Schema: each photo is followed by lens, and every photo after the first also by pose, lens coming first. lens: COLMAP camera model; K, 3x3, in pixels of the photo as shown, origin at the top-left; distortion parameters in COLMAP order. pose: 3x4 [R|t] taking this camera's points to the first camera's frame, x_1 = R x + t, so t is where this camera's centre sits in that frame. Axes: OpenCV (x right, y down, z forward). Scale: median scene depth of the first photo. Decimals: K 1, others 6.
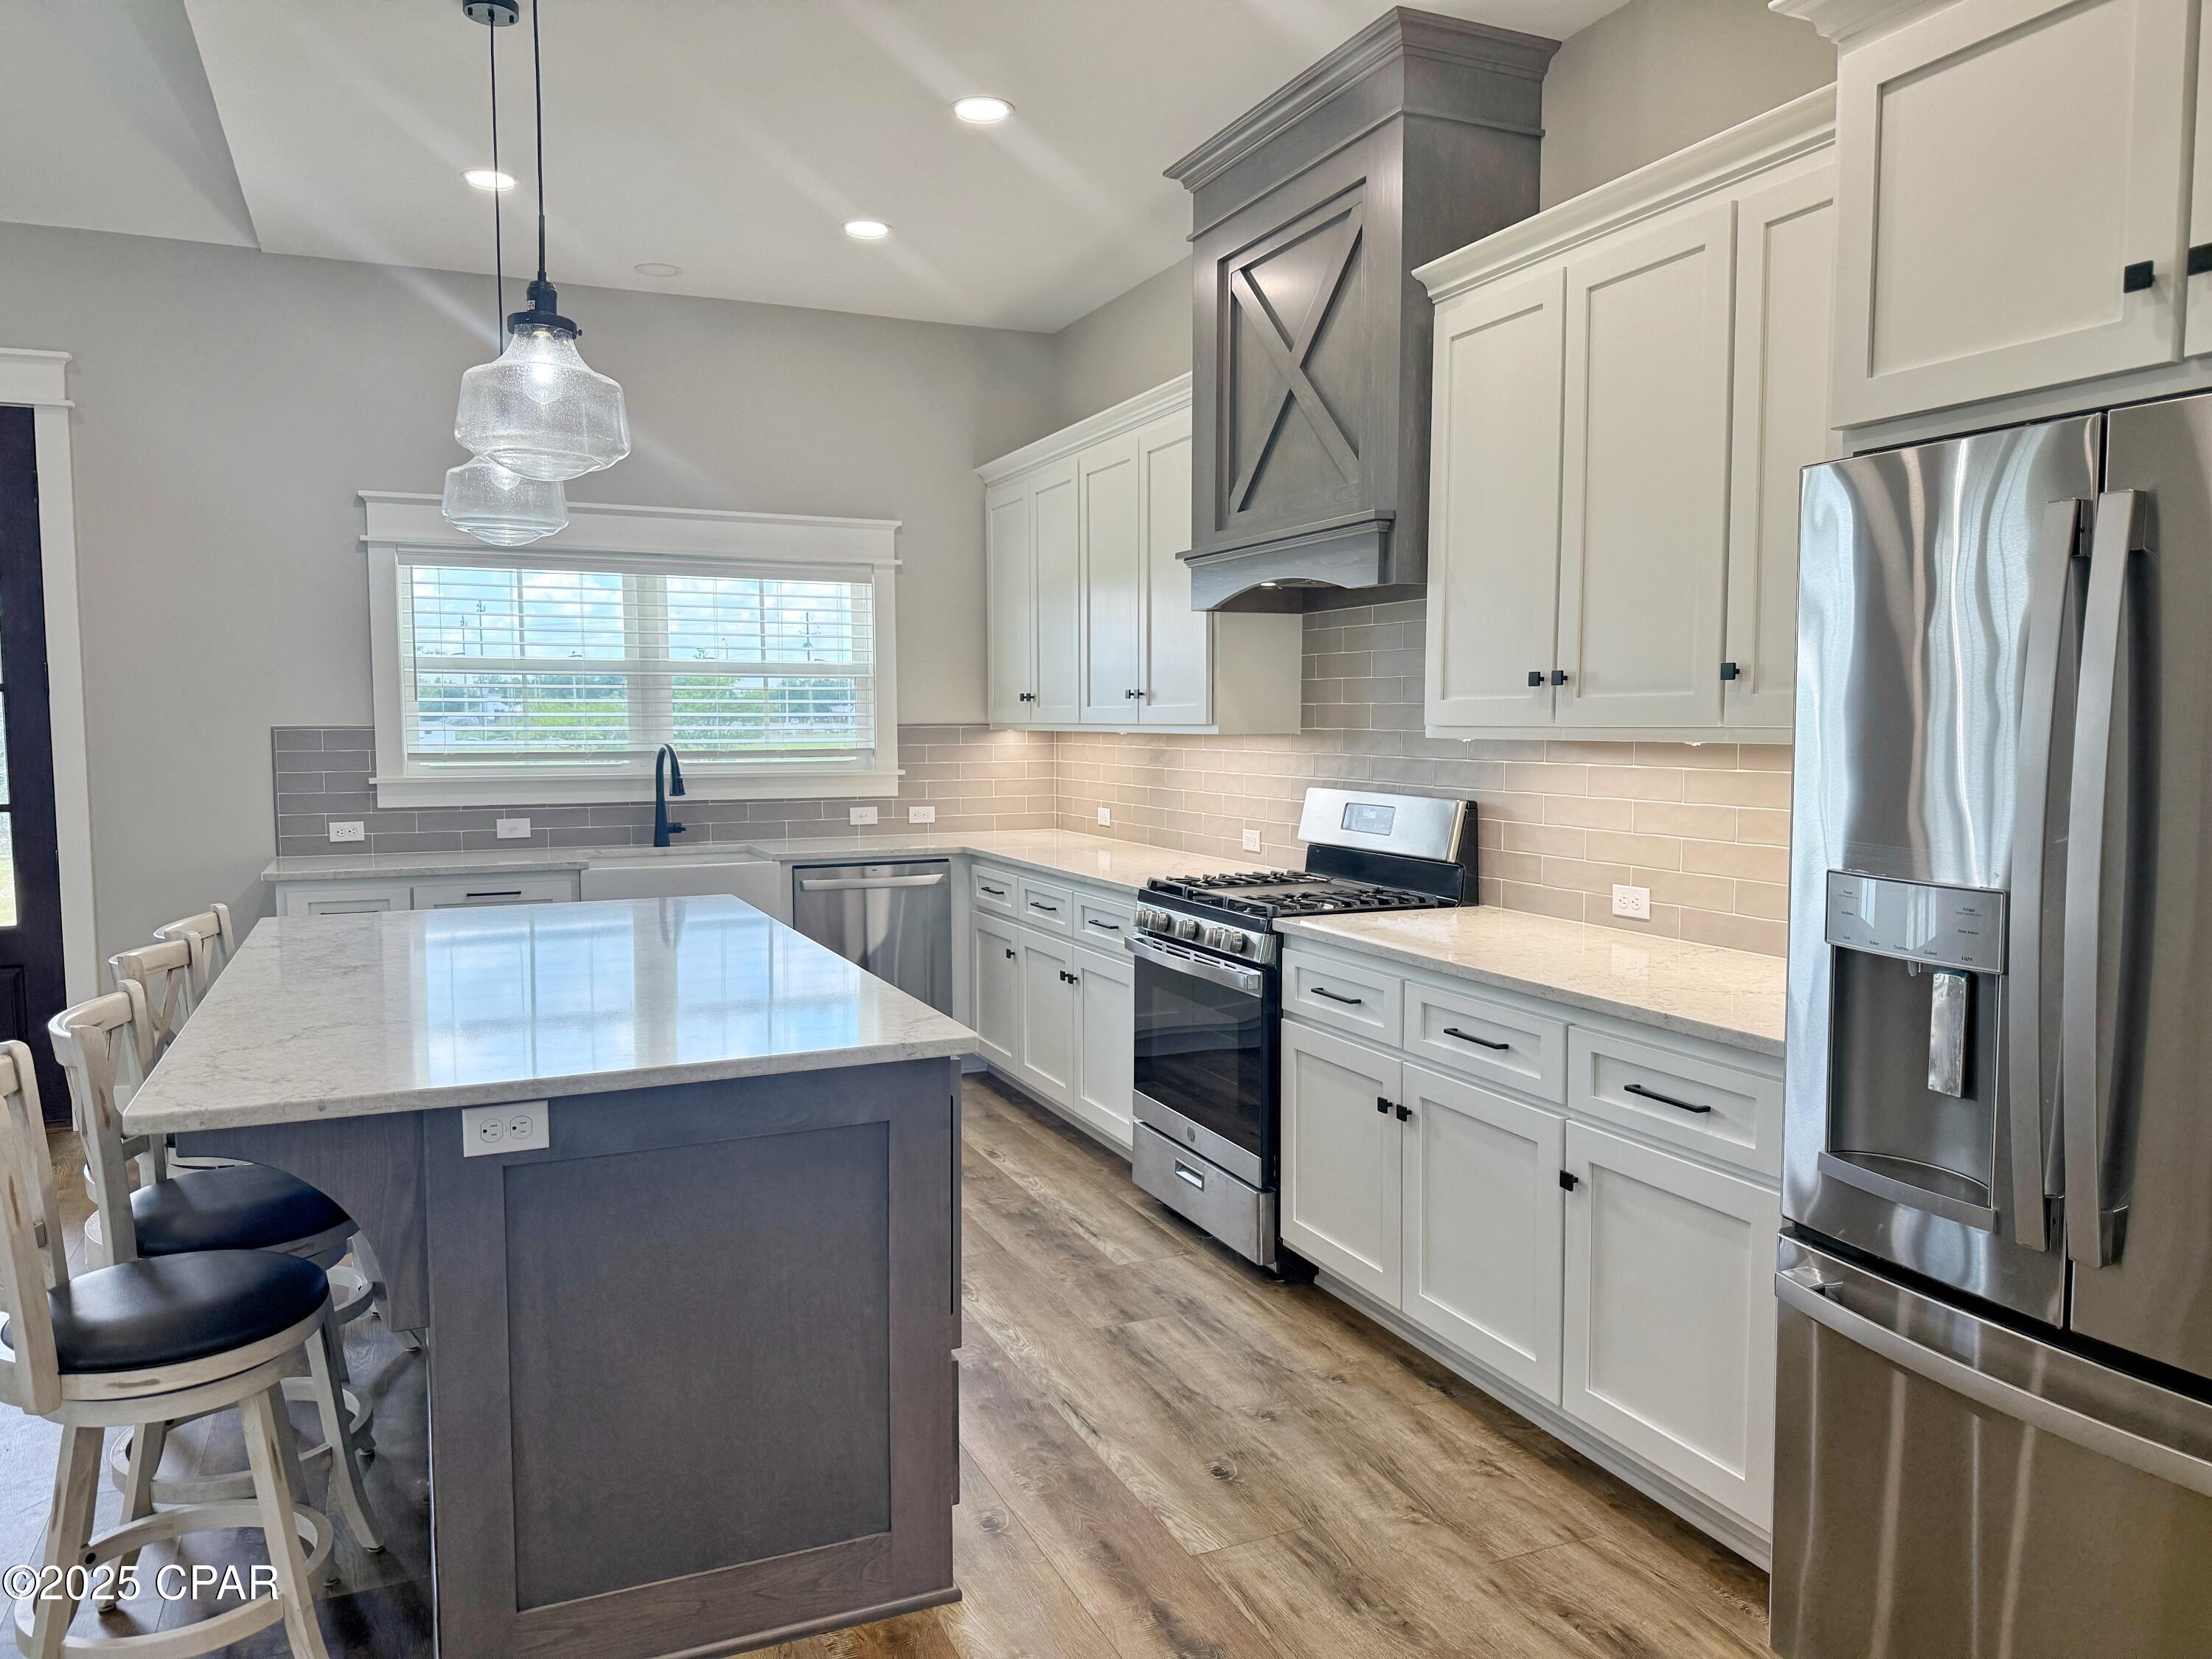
lens RADIAL K [[1549.4, 0, 1106.4], [0, 1549.4, 828.2], [0, 0, 1]] dist [0.005359, -0.006709]
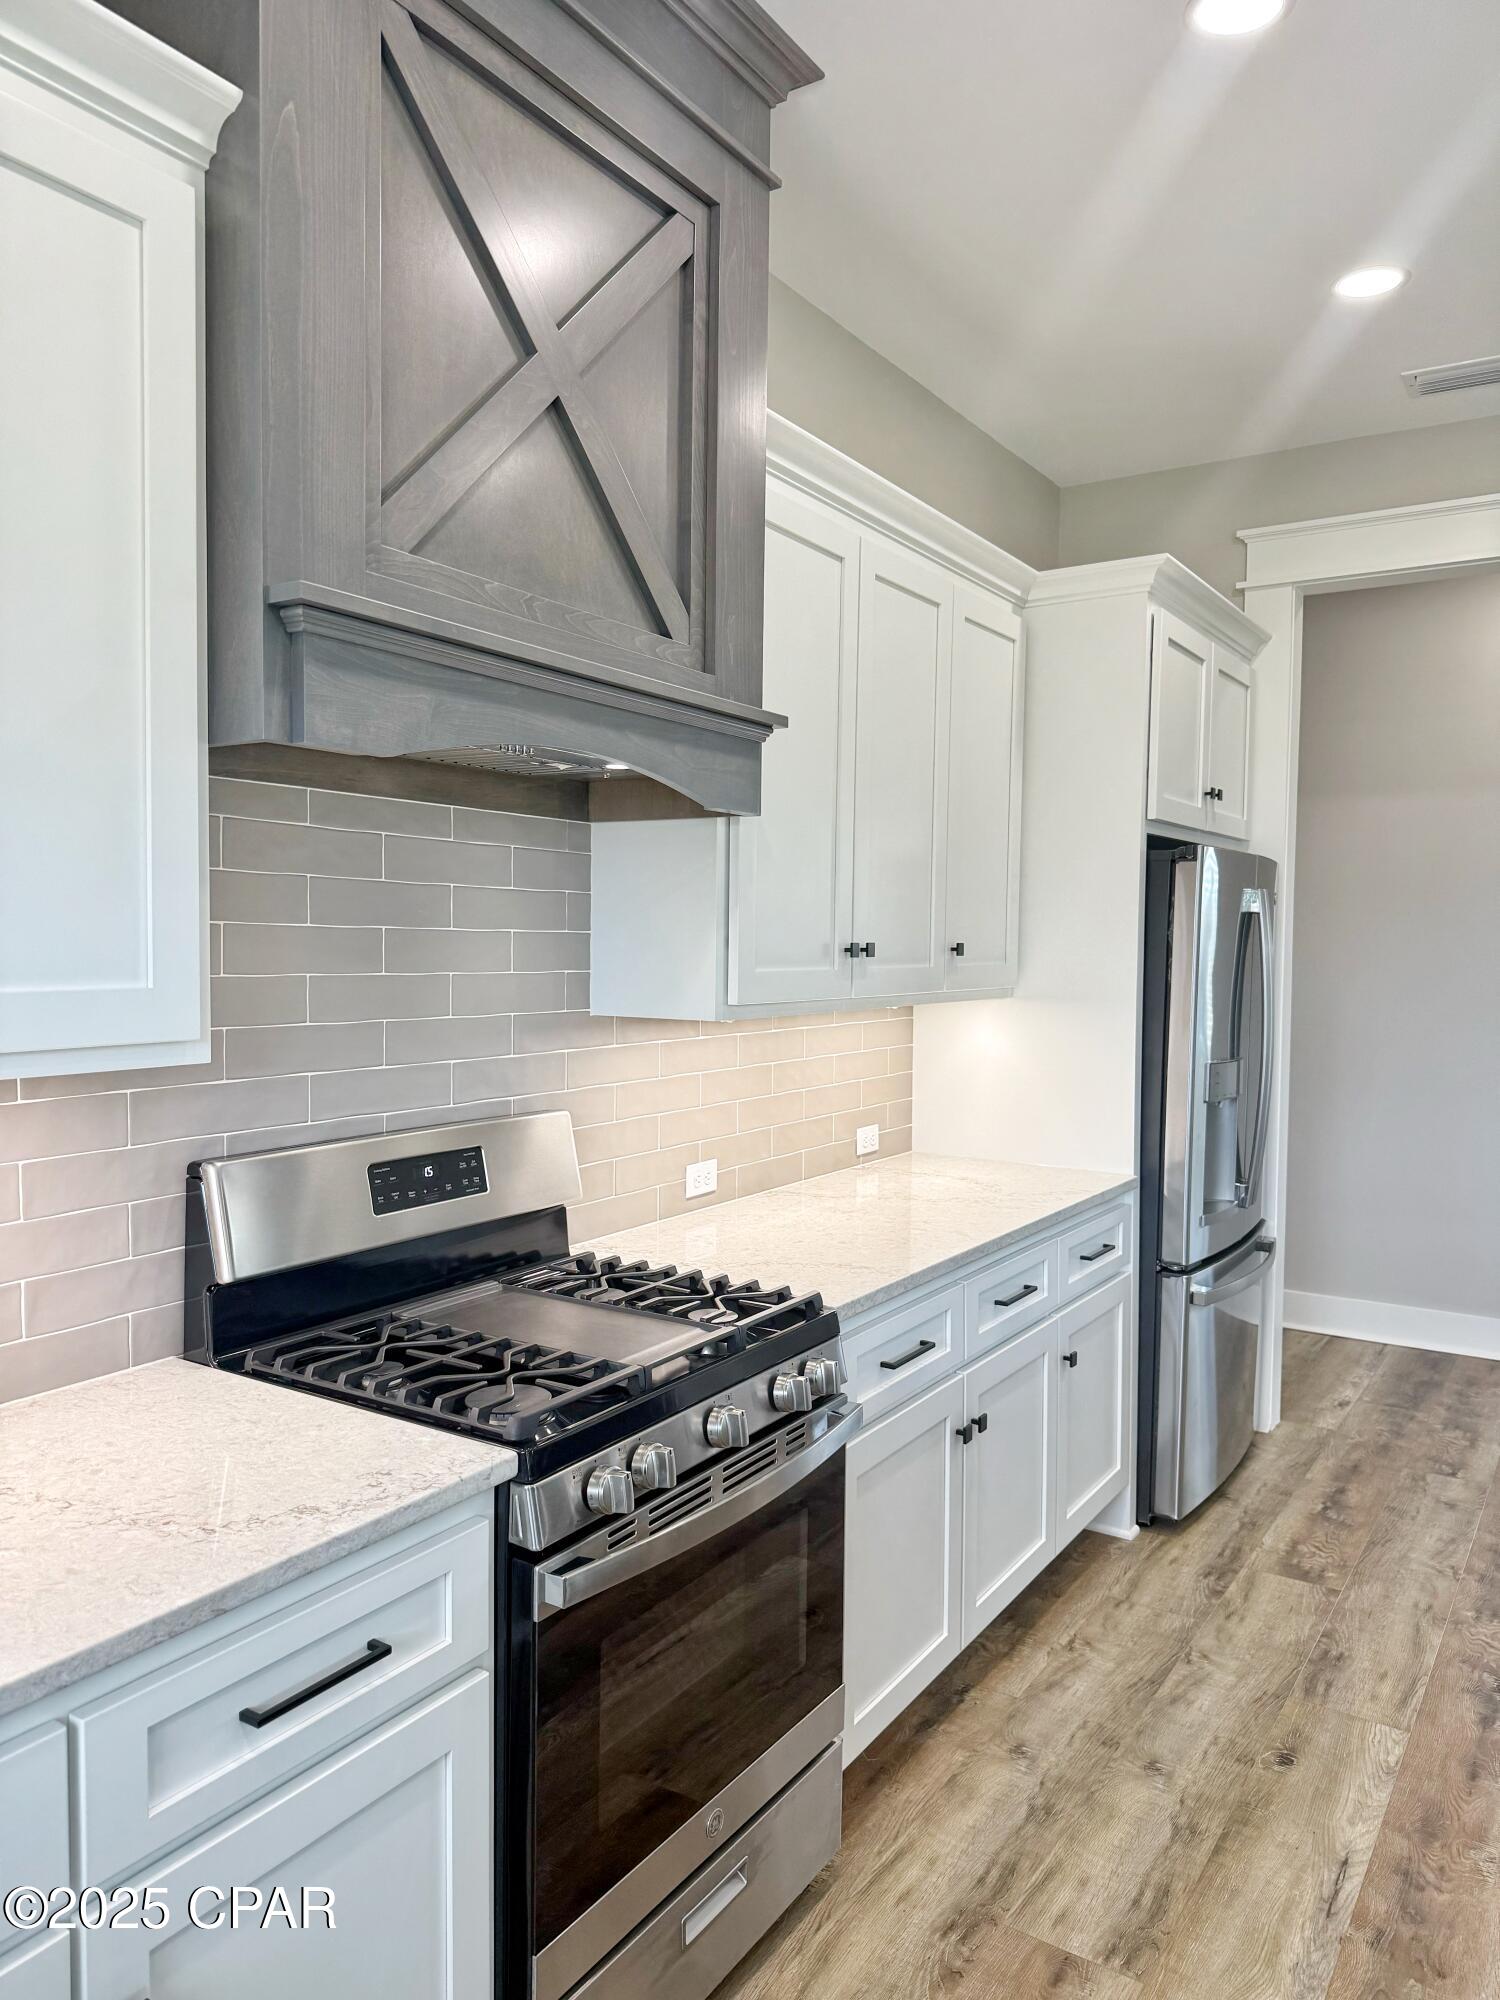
lens RADIAL K [[1400.9, 0, 755.1], [0, 1400.9, 996.5], [0, 0, 1]] dist [0.005359, -0.006709]
pose [[-0.546621, -0.042460, 0.836303, -0.458820], [0.049249, 0.995355, 0.082725, -0.158122], [-0.835931, 0.086407, -0.541991, 1.682511]]
